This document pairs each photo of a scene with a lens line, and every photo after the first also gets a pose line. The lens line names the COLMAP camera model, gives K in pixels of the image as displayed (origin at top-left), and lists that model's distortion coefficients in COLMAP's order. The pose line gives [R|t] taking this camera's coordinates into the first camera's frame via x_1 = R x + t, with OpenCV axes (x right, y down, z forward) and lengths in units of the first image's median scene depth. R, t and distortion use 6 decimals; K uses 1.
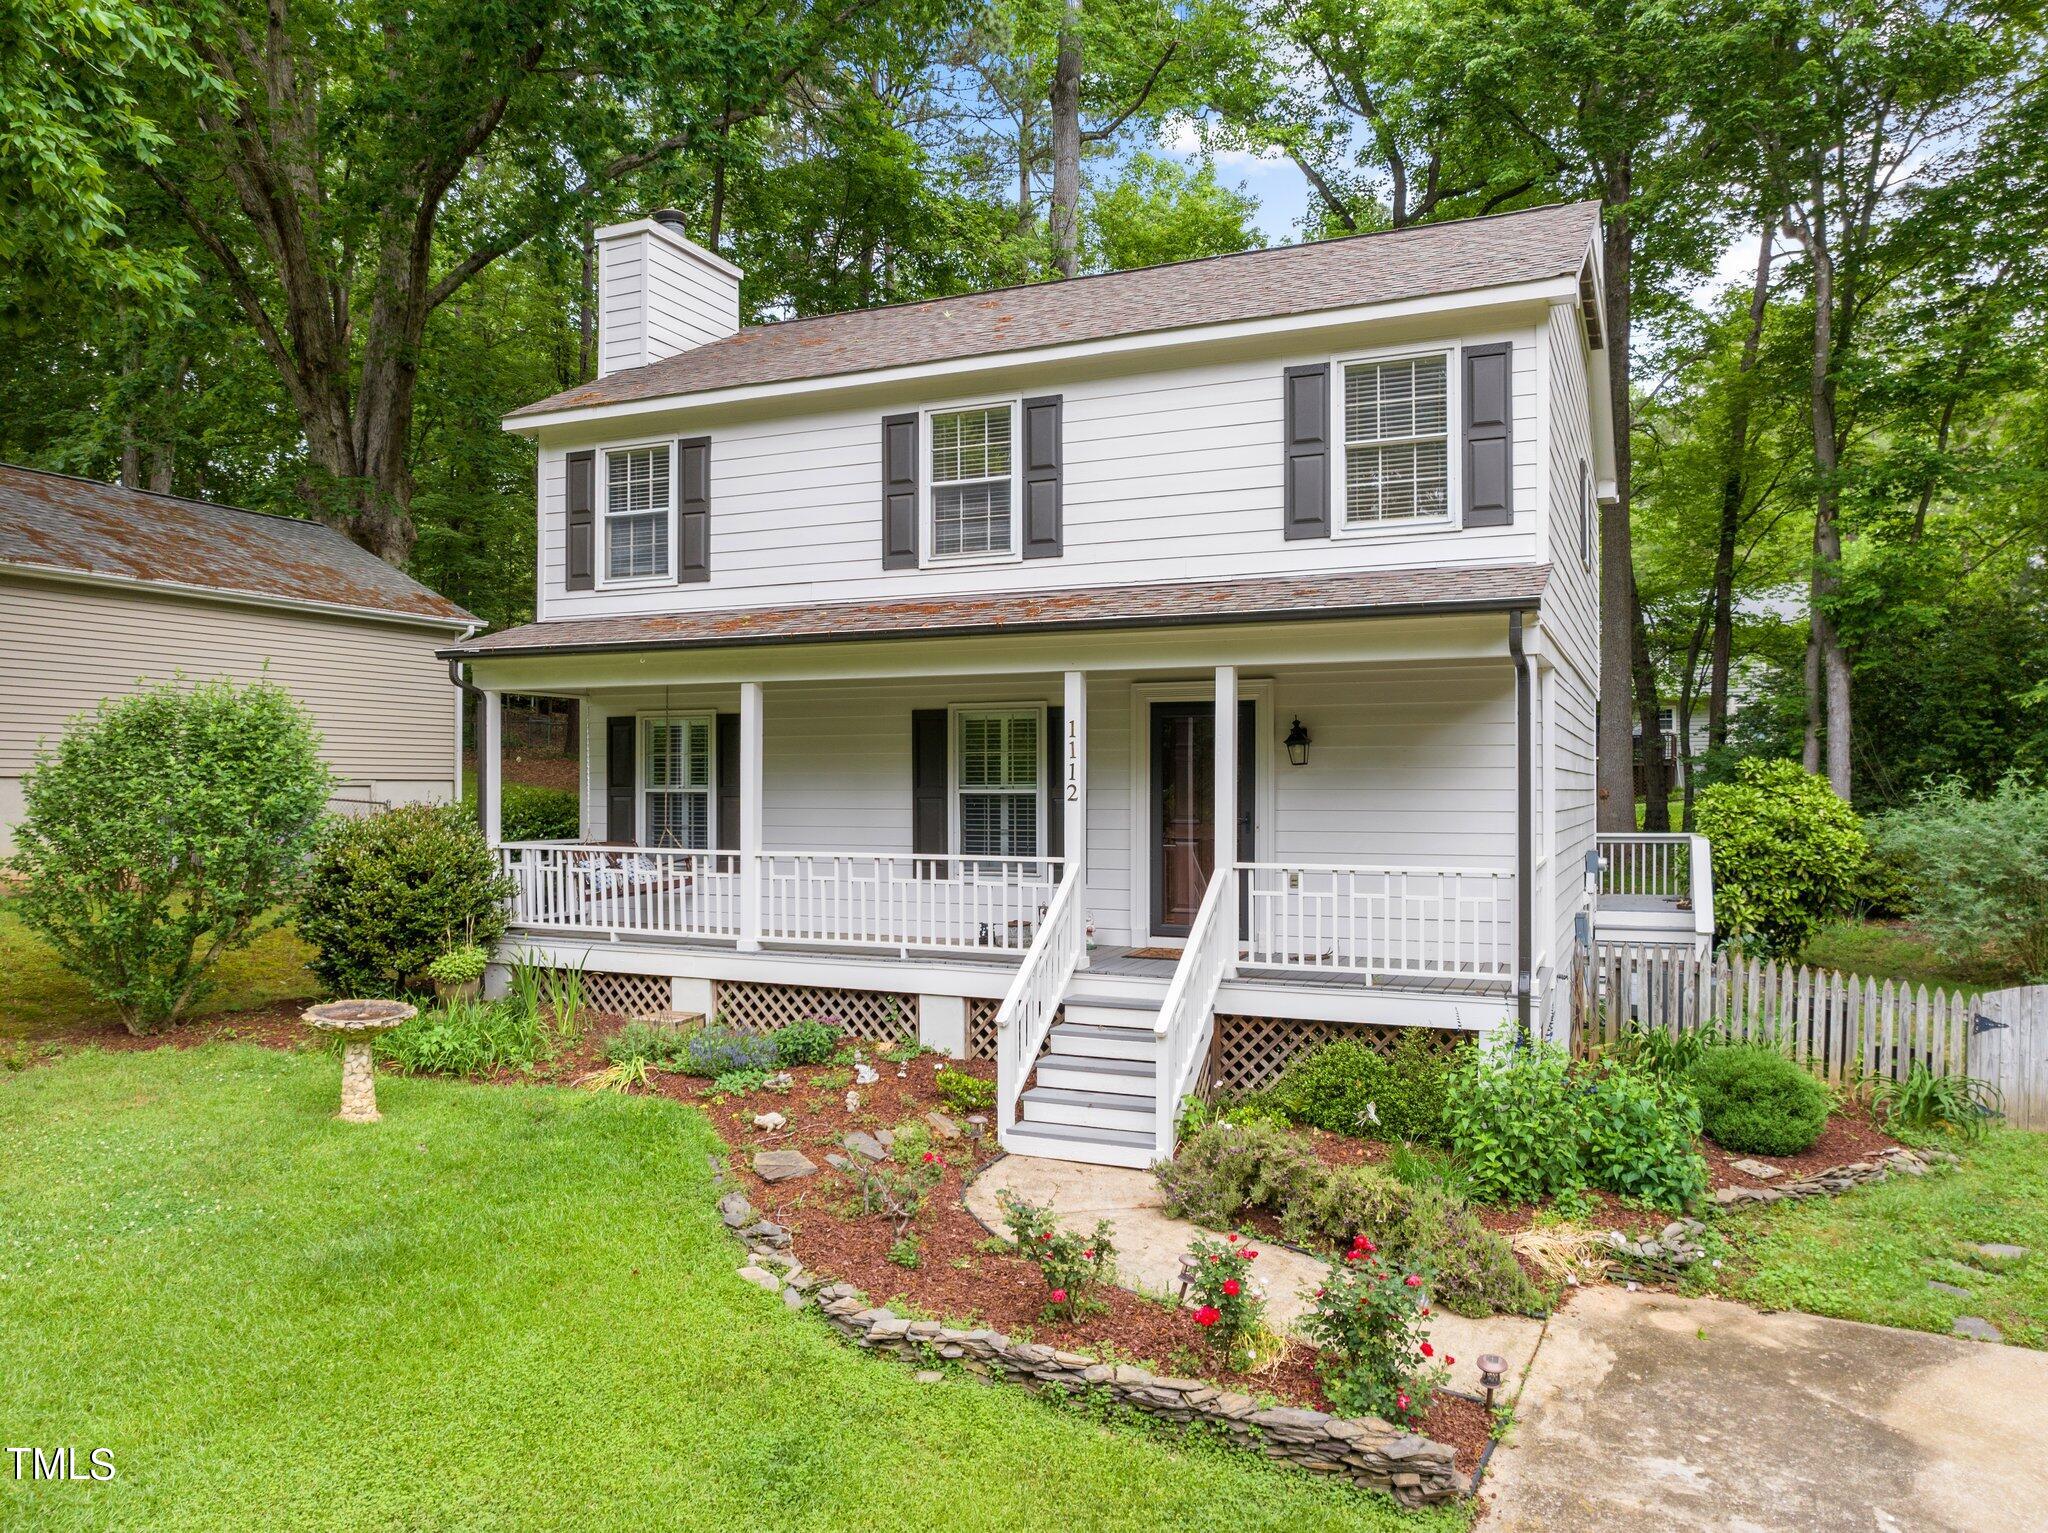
lens RADIAL K [[1401.9, 0, 1096.6], [0, 1401.9, 775.1], [0, 0, 1]] dist [0.004670, -0.000008]
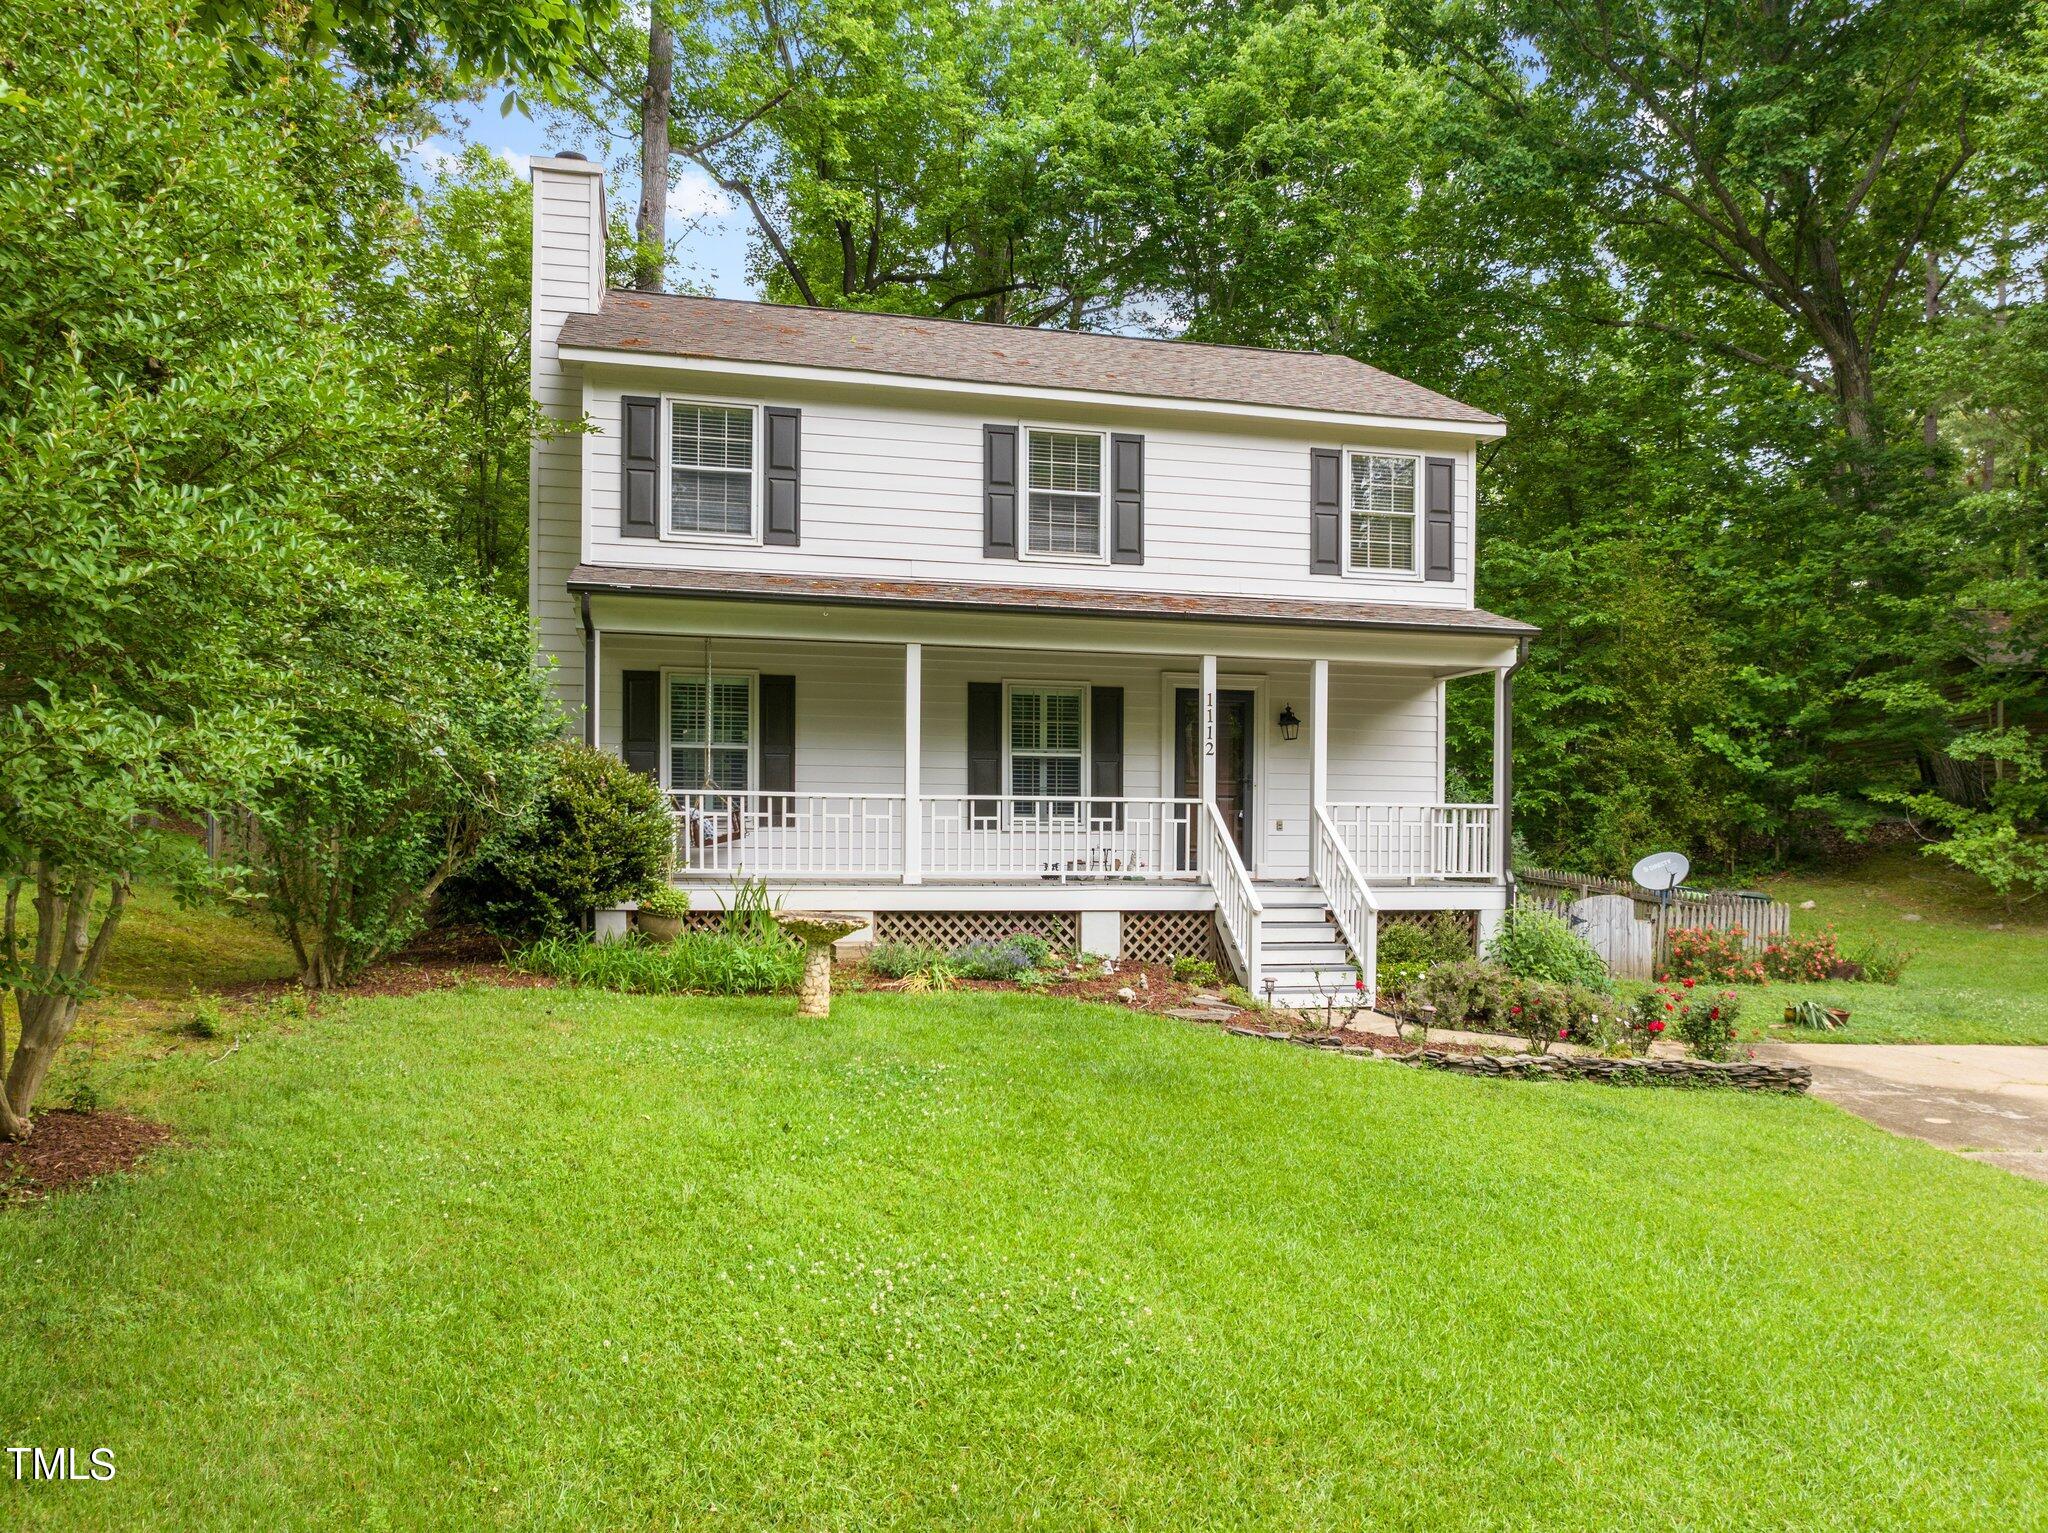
lens RADIAL K [[1449.1, 0, 1024.6], [0, 1449.1, 859.1], [0, 0, 1]] dist [0.000362, 0.000975]
pose [[0.806250, -0.000675, 0.591575, -0.888837], [-0.012201, 0.999768, 0.017769, 0.086439], [-0.591449, -0.021544, 0.806054, 0.012287]]
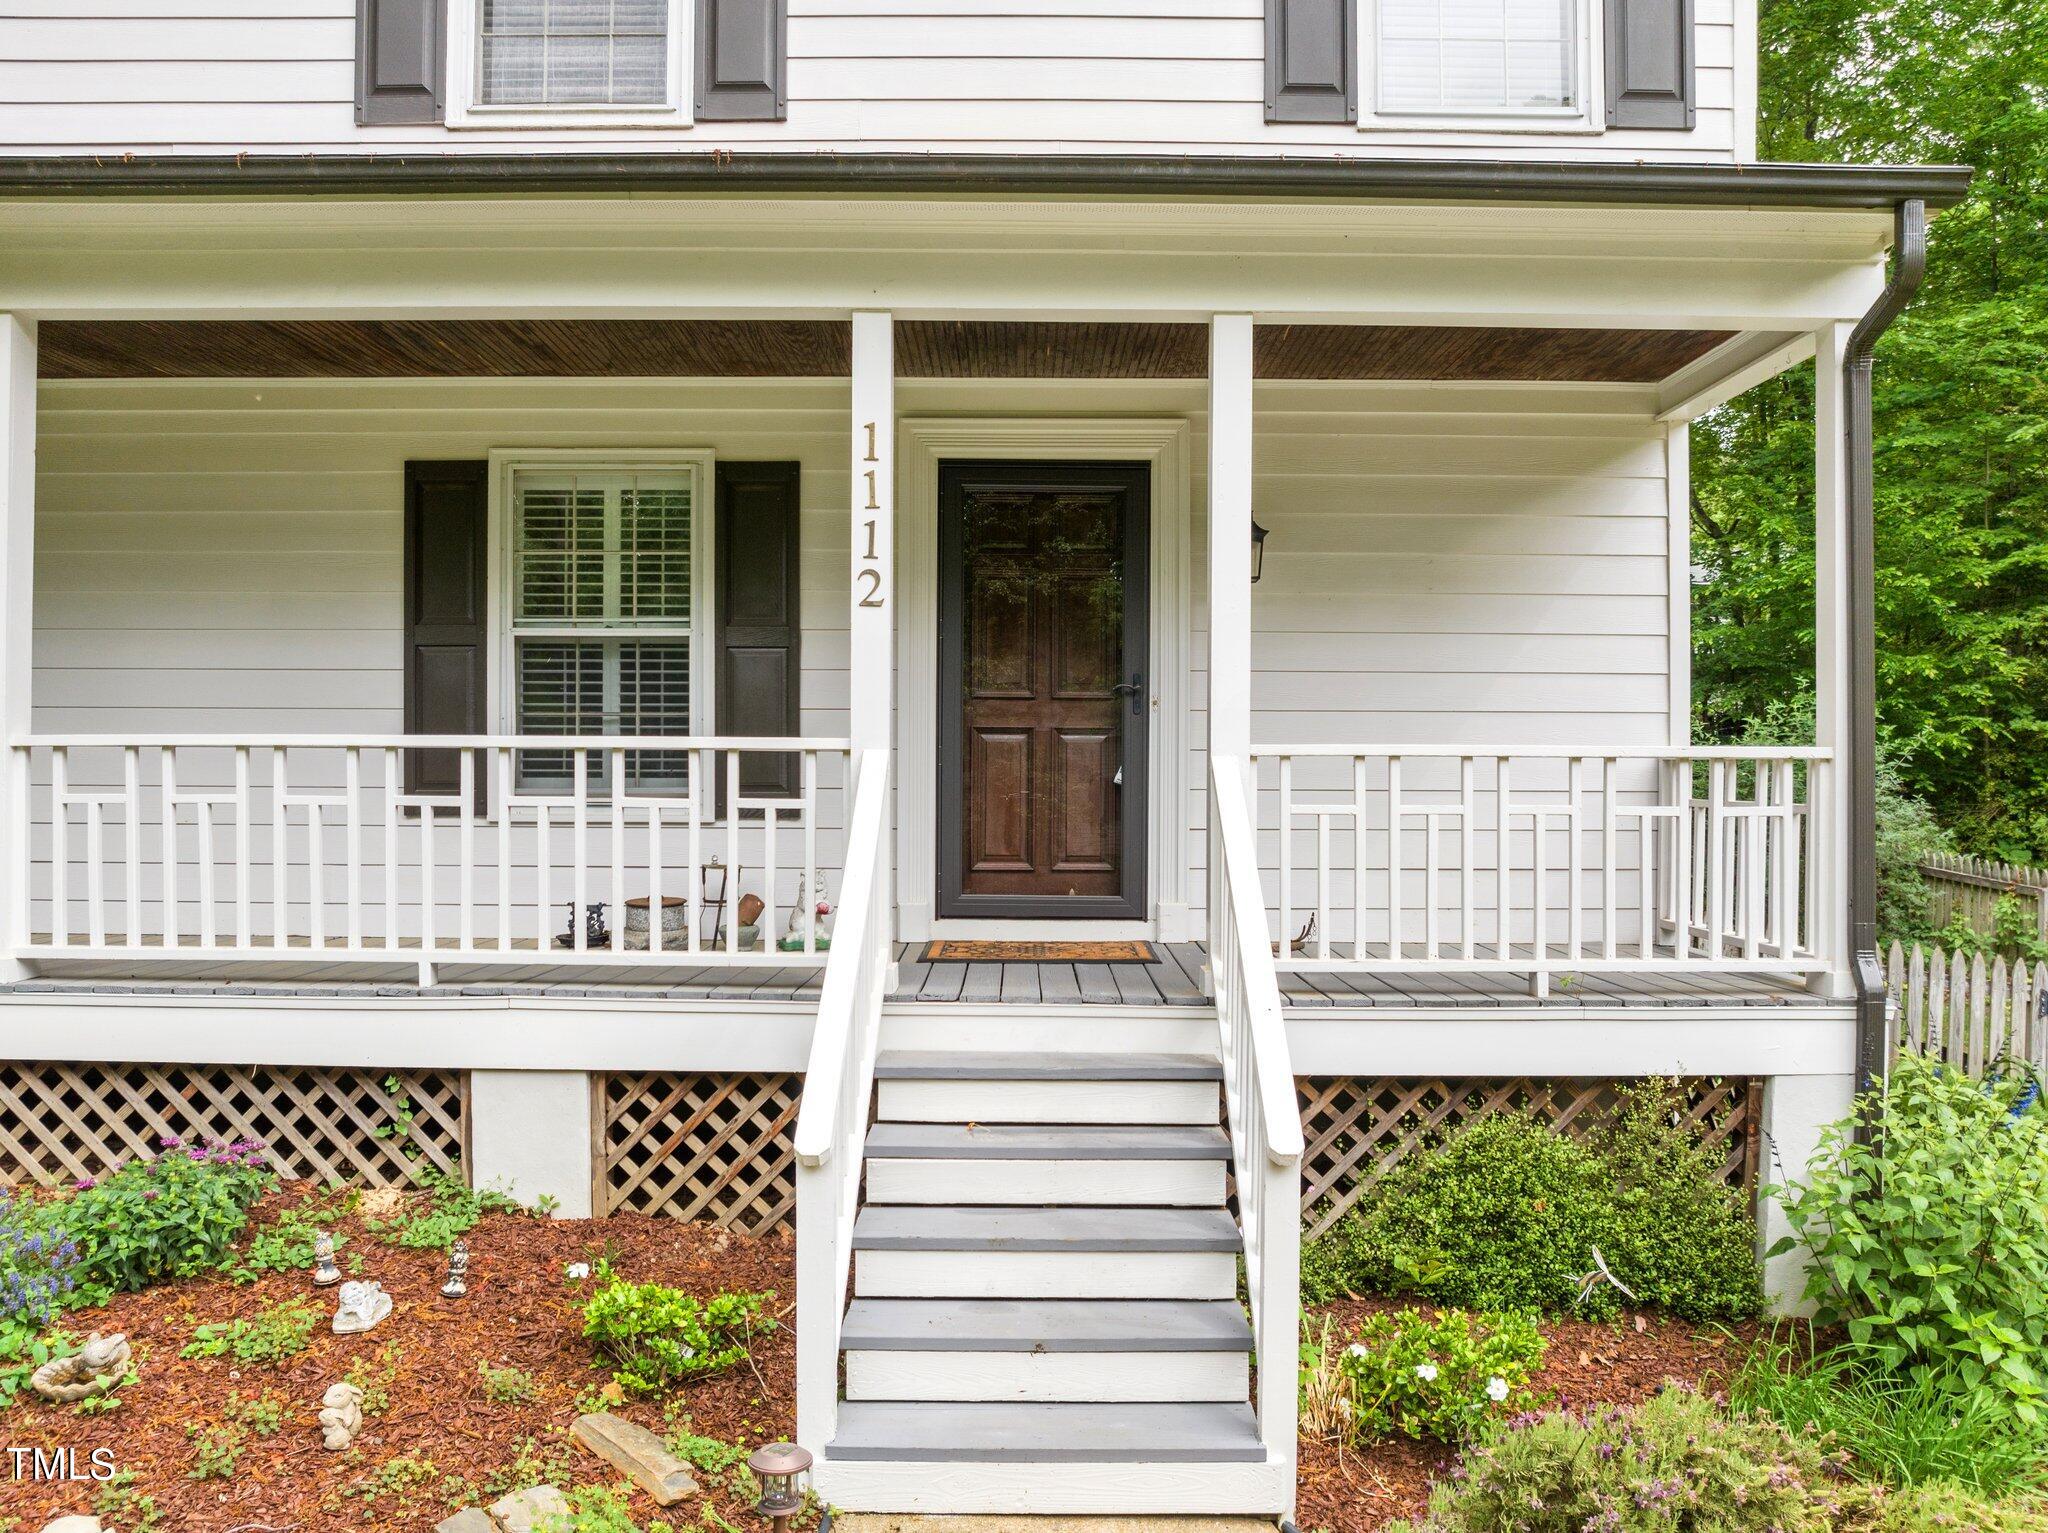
lens RADIAL K [[1402.8, 0, 1028.3], [0, 1402.8, 782.8], [0, 0, 1]] dist [-0.050160, 0.025720]
pose [[0.925837, 0.004775, 0.377893, -0.126050], [-0.007506, 0.999955, 0.005754, 0.065066], [-0.377849, -0.008163, 0.925831, 0.539252]]
